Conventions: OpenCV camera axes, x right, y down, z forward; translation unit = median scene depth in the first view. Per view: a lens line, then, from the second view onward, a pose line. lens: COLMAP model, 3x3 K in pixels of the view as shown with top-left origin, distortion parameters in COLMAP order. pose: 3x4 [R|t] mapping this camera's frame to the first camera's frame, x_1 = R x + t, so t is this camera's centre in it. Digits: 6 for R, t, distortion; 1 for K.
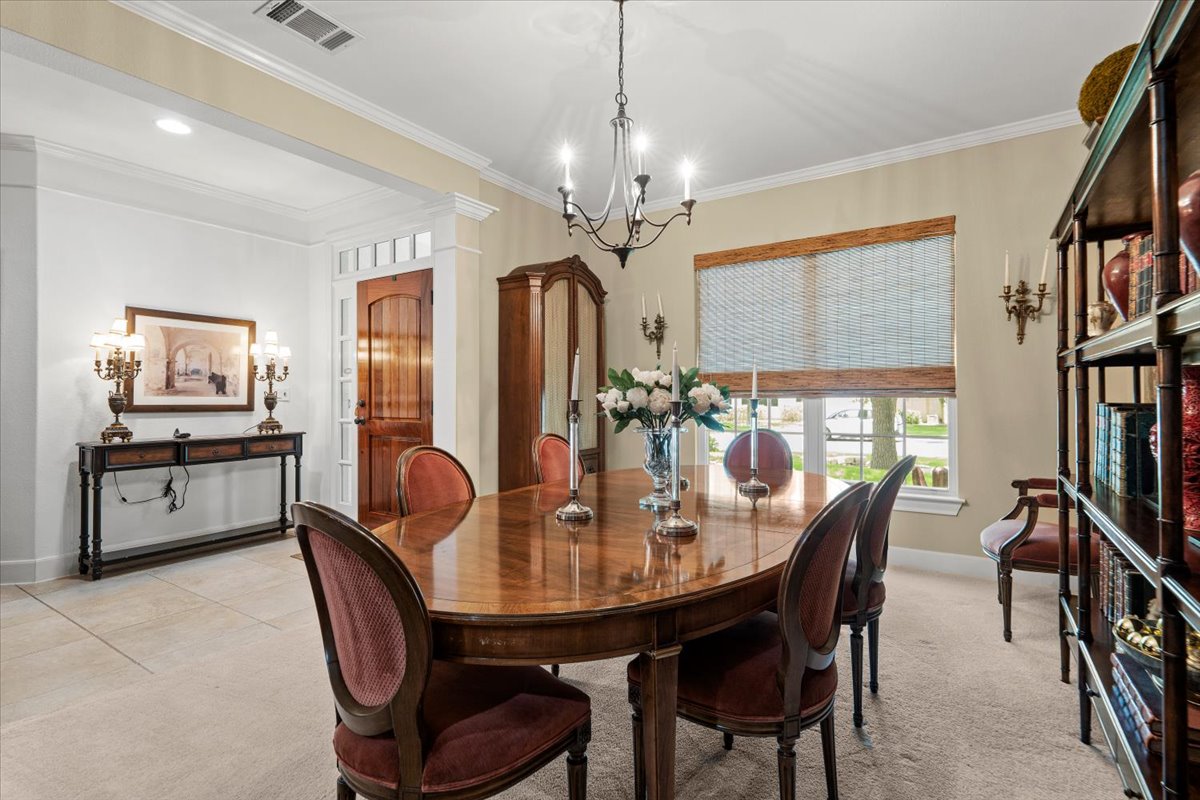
lens RADIAL K [[568.7, 0, 605.4], [0, 568.7, 397.6], [0, 0, 1]] dist [-0.000110, -0.000218]
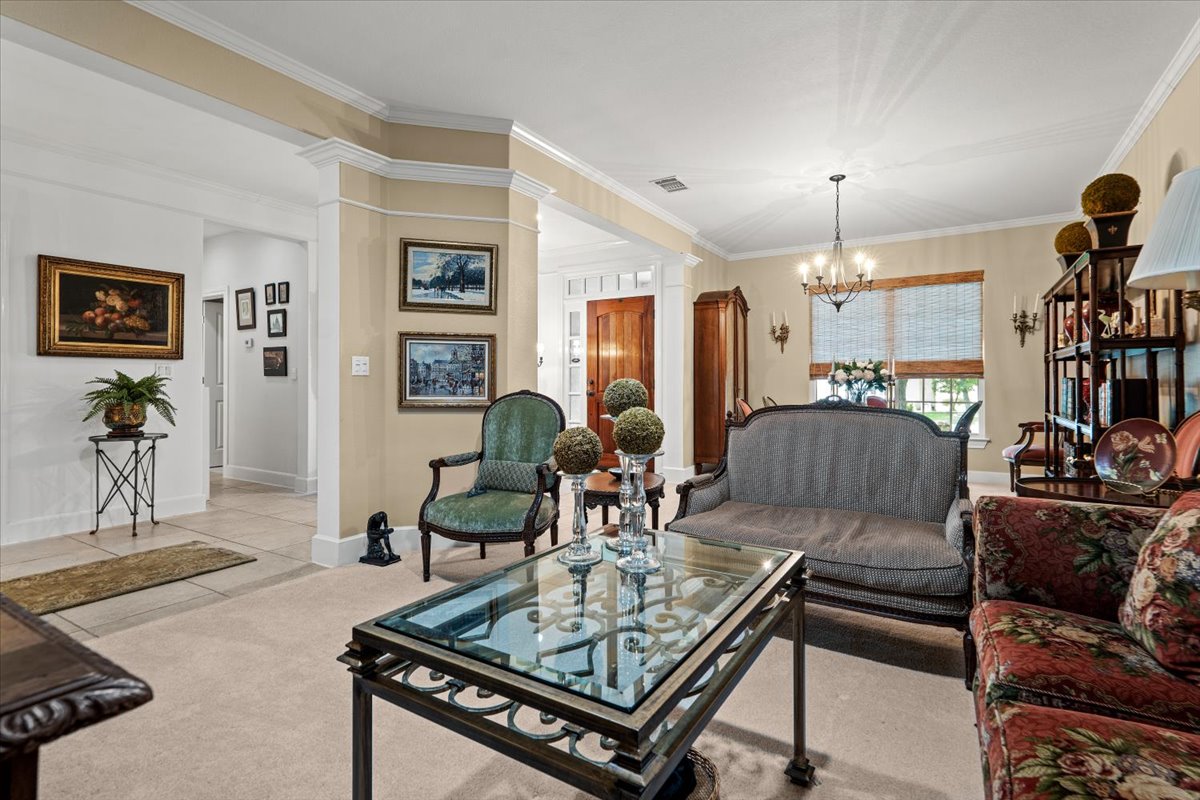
lens RADIAL K [[572.7, 0, 608.4], [0, 572.7, 387.0], [0, 0, 1]] dist [-0.002393, -0.000101]
pose [[0.999619, 0.003846, 0.027318, -0.525243], [-0.003821, 0.999992, -0.000976, 0.030207], [-0.027321, 0.000871, 0.999626, -0.642506]]
